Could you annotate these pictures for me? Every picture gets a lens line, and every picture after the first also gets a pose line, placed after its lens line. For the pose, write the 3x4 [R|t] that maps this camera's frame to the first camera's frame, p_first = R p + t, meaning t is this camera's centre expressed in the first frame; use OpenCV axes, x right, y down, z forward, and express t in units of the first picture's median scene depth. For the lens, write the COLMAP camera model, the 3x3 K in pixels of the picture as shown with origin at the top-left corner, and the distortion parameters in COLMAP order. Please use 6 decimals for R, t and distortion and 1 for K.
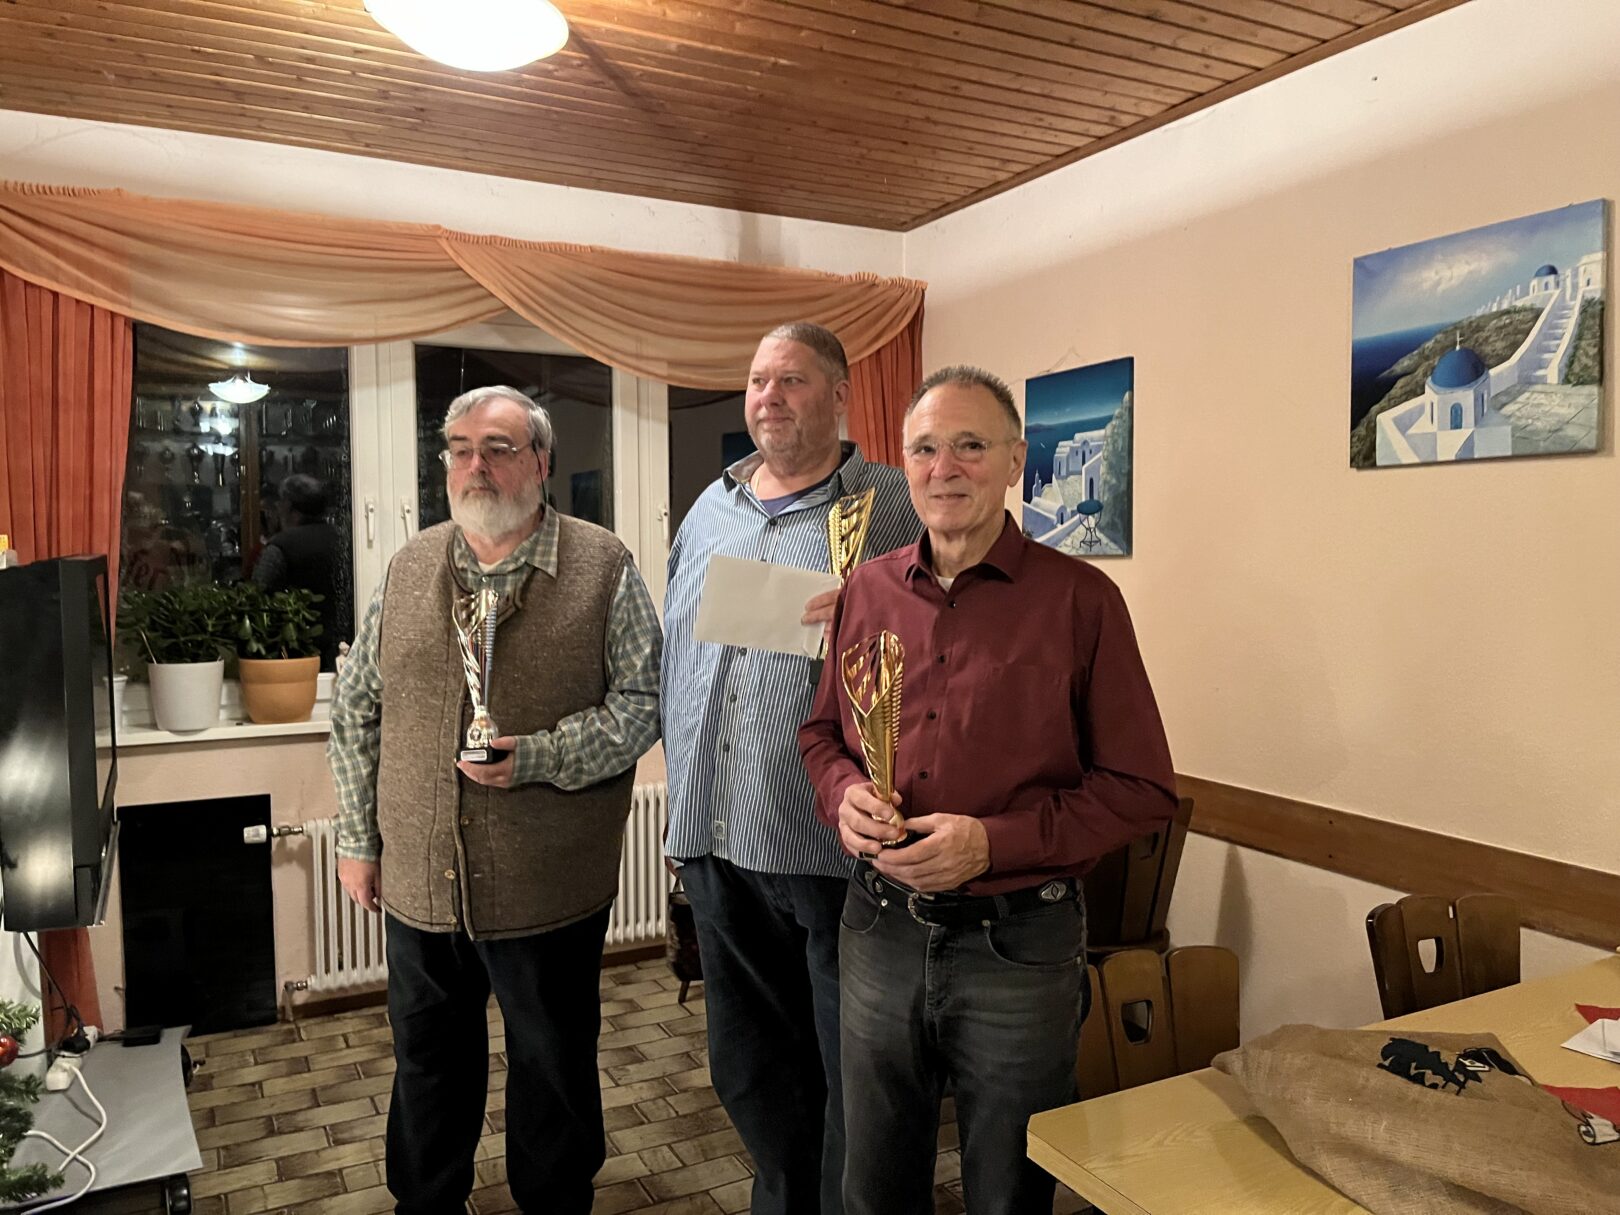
lens RADIAL K [[1227.4, 0, 800.7], [0, 1227.4, 604.9], [0, 0, 1]] dist [0.033666, -0.040873]
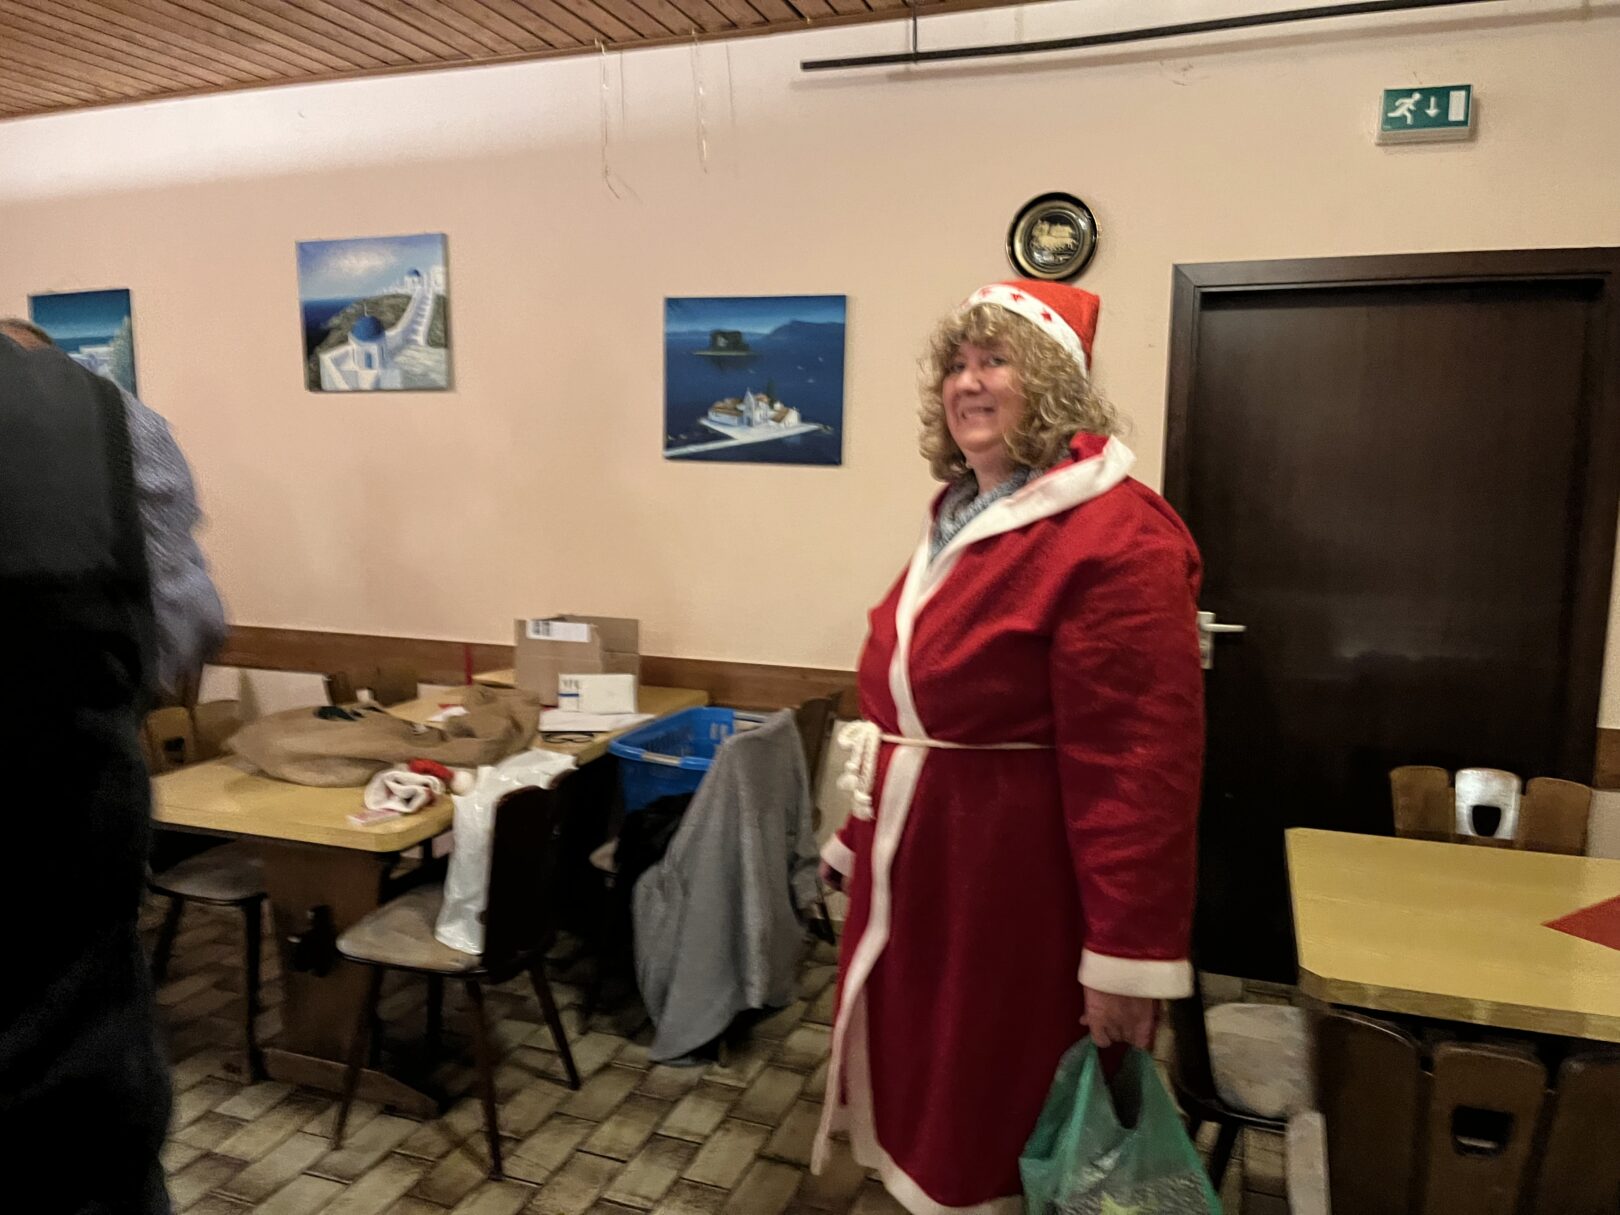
lens RADIAL K [[1227.4, 0, 803.4], [0, 1227.4, 606.3], [0, 0, 1]] dist [0.033666, -0.040873]
pose [[0.725459, -0.088397, 0.682565, -0.151864], [0.029237, 0.994781, 0.097757, 0.017153], [-0.687644, -0.050963, 0.724257, -0.504000]]
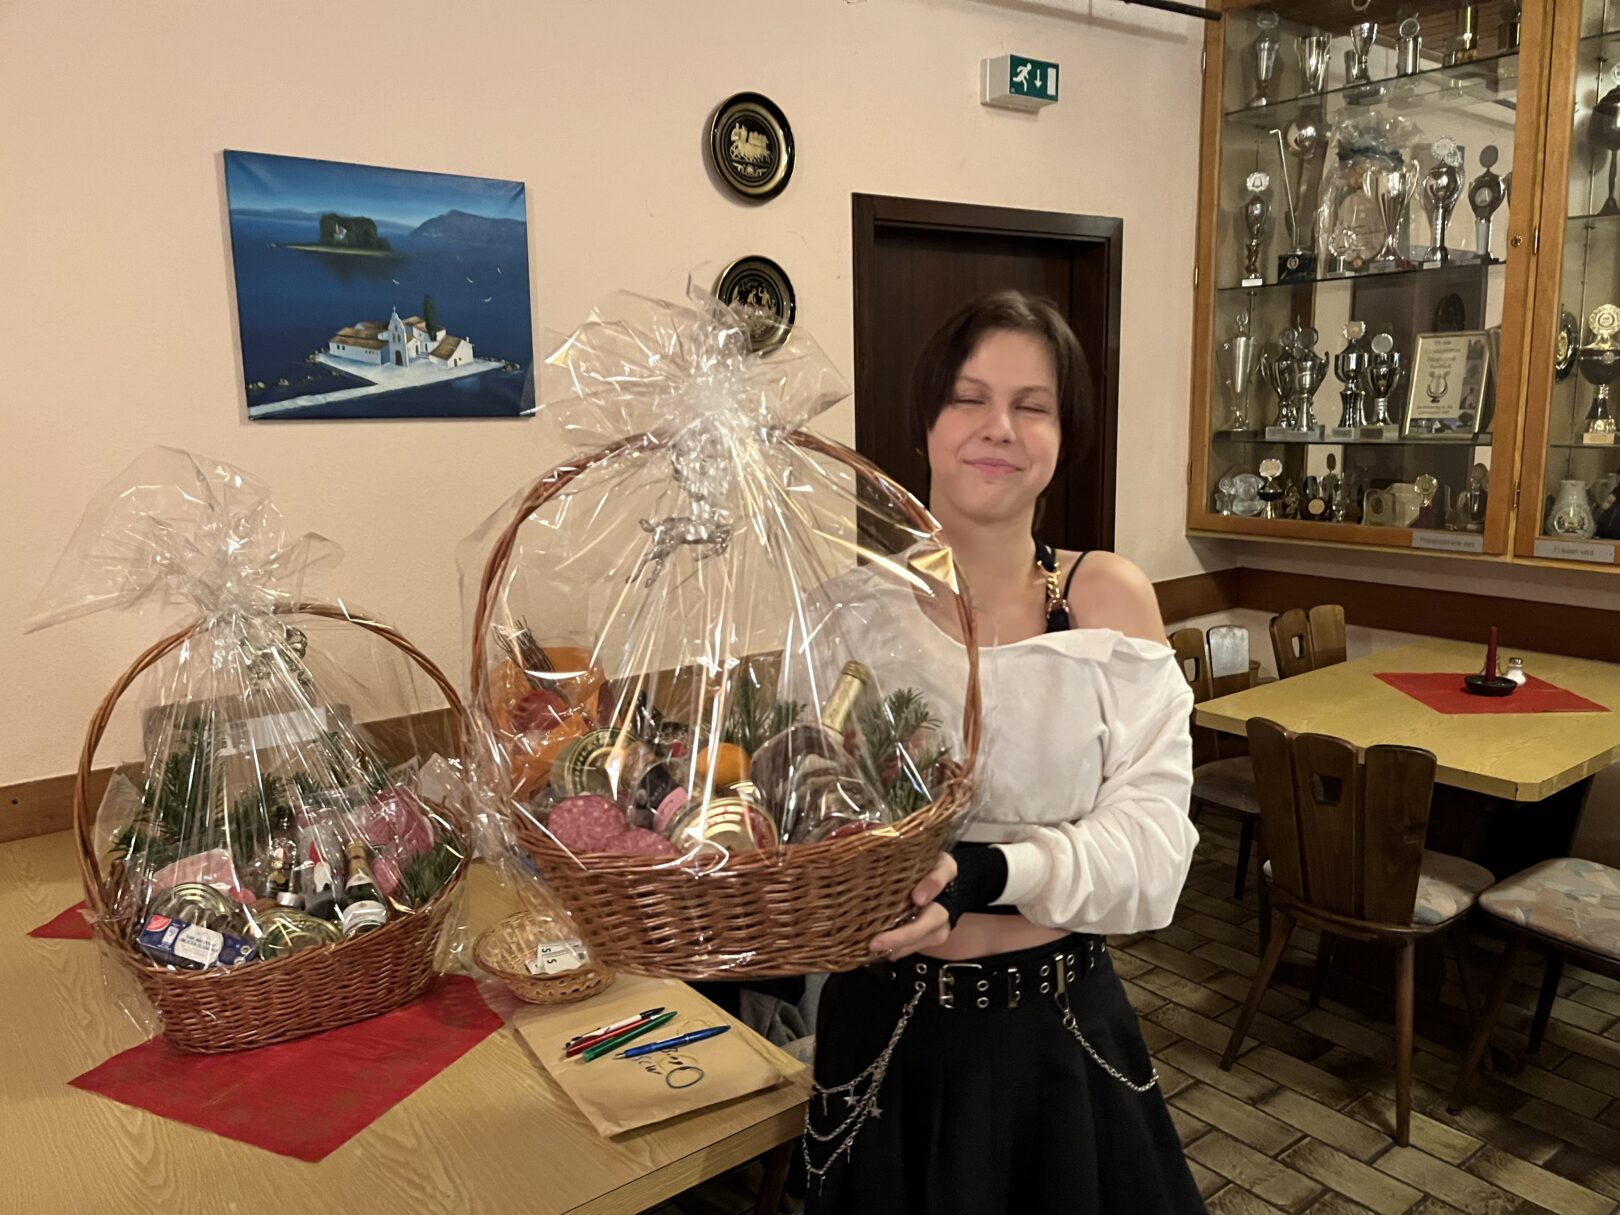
lens RADIAL K [[1227.4, 0, 796.2], [0, 1227.4, 607.0], [0, 0, 1]] dist [0.033666, -0.040873]
pose [[-0.178650, -0.164294, 0.970099, -0.222481], [0.074087, 0.980915, 0.179769, -0.017158], [-0.981119, 0.103988, -0.163068, 0.439279]]
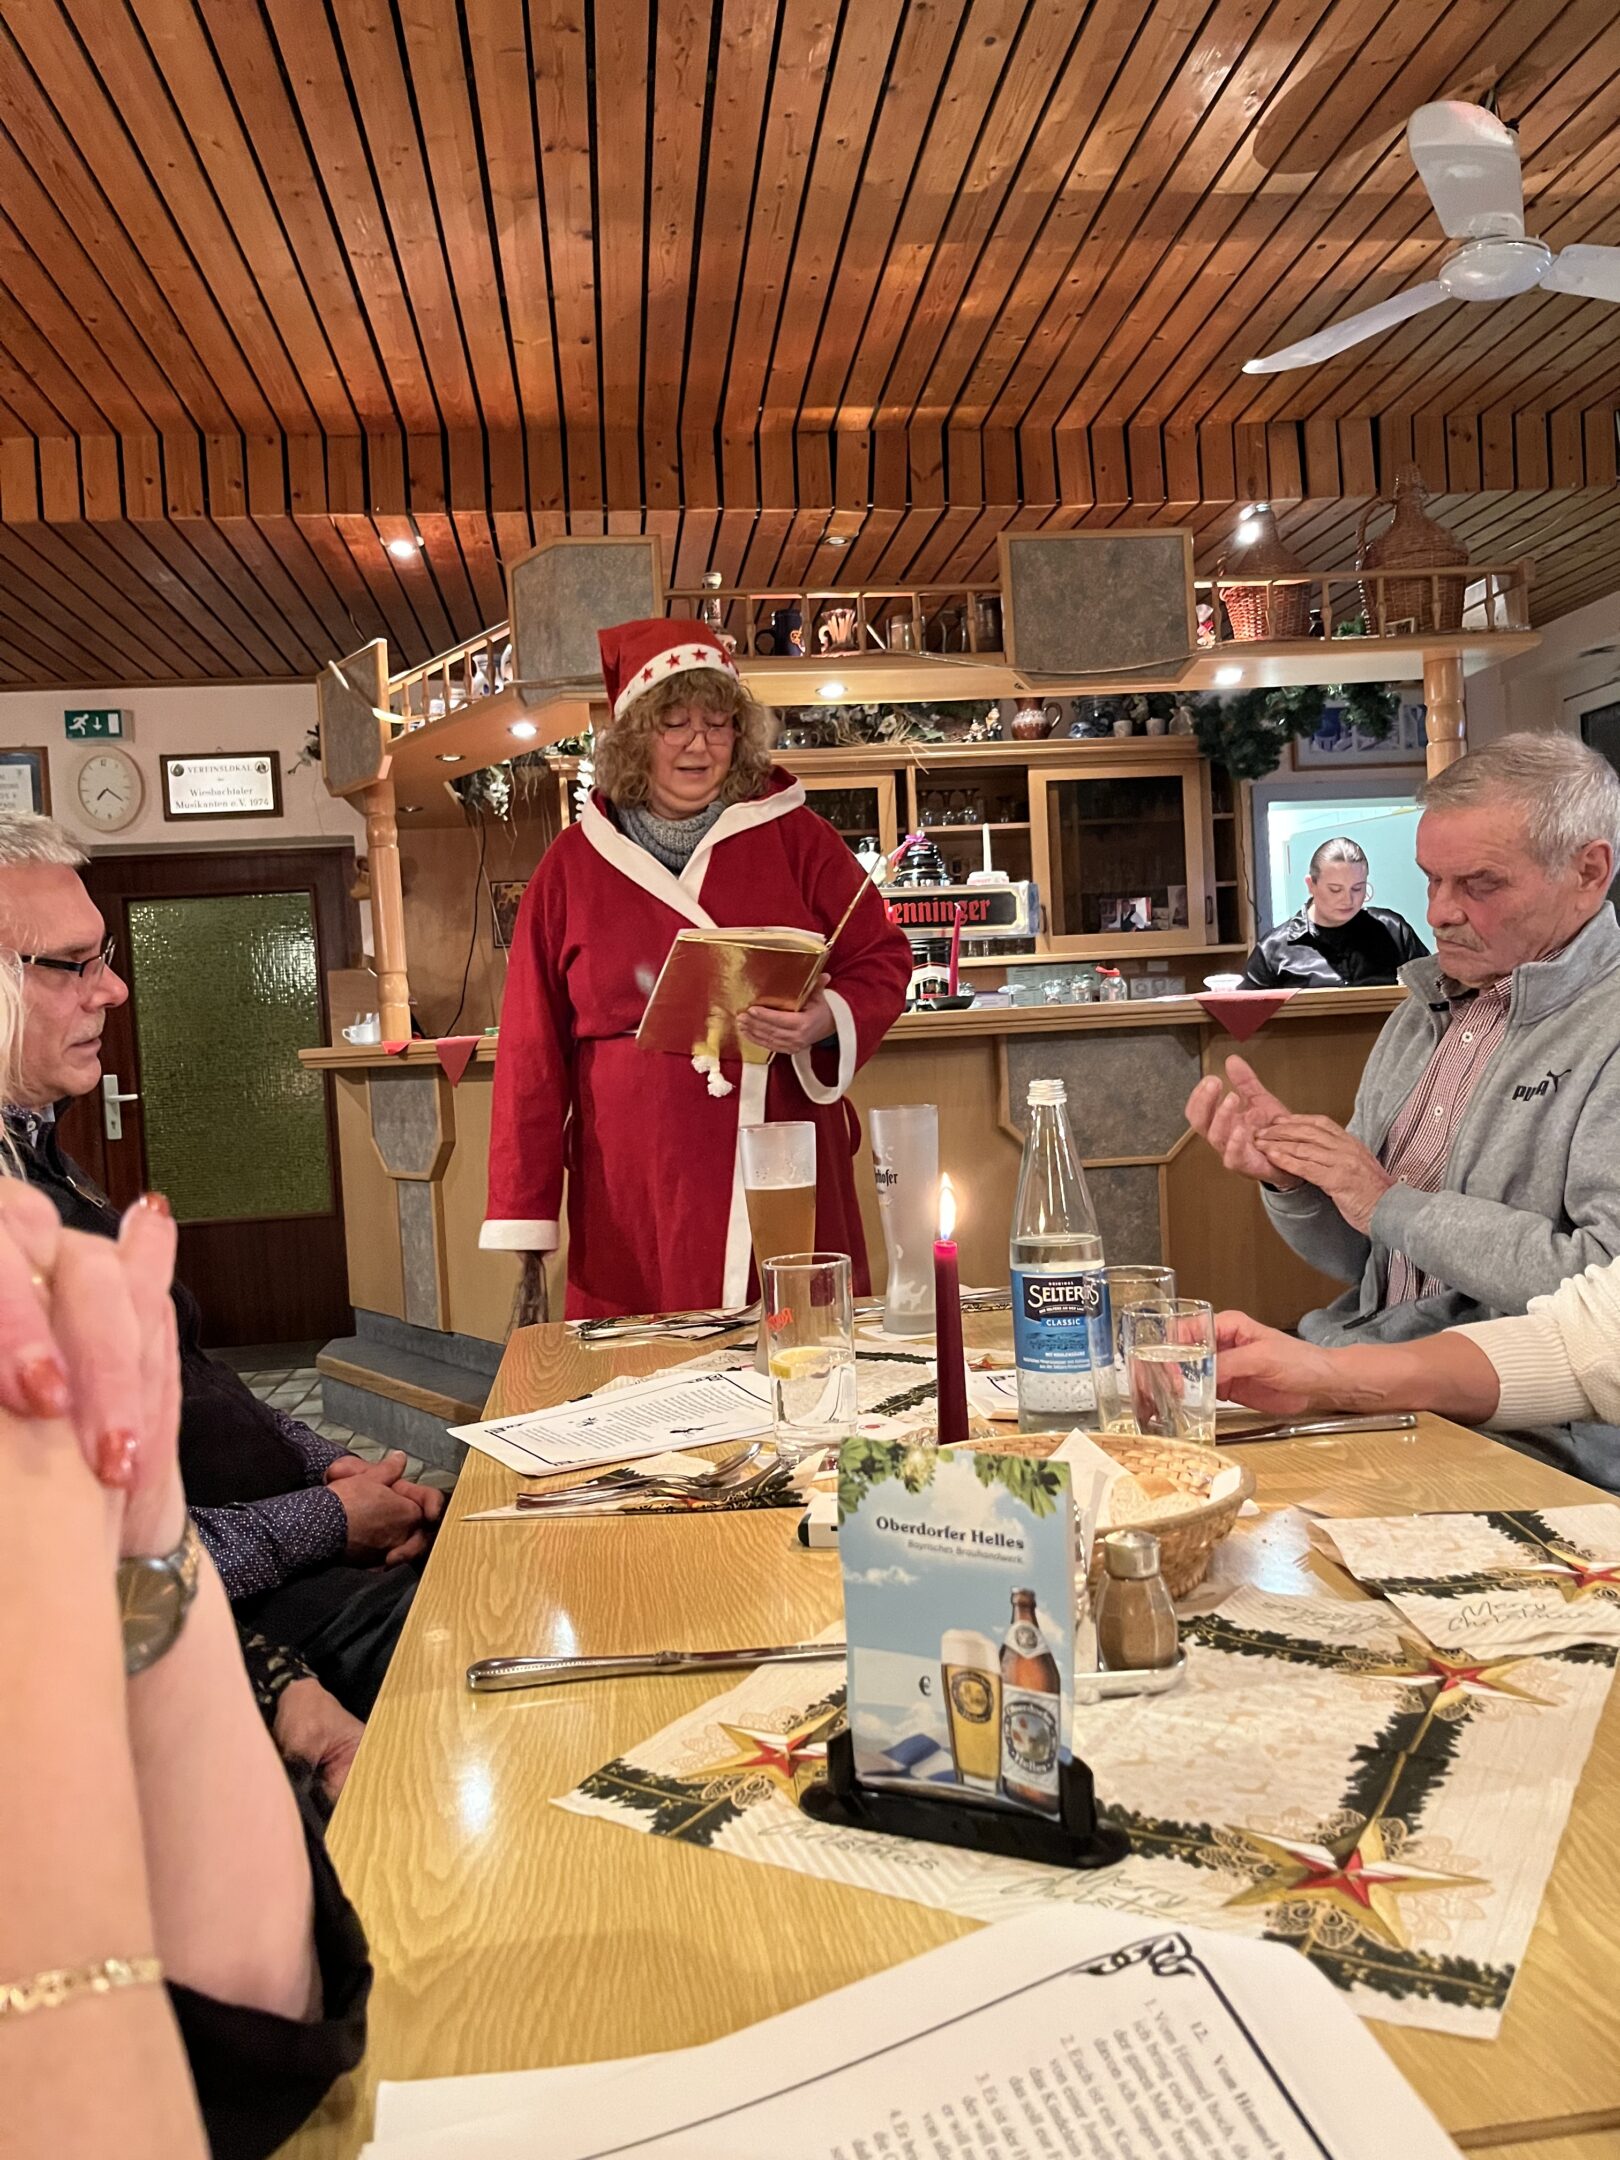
lens RADIAL K [[1636.5, 0, 812.1], [0, 1636.5, 1089.2], [0, 0, 1]] dist [0.033666, -0.040873]
pose [[0.348353, -0.038427, 0.936576, -0.649907], [0.100729, 0.994908, 0.003354, 0.257353], [-0.931936, 0.093172, 0.350450, -1.640986]]
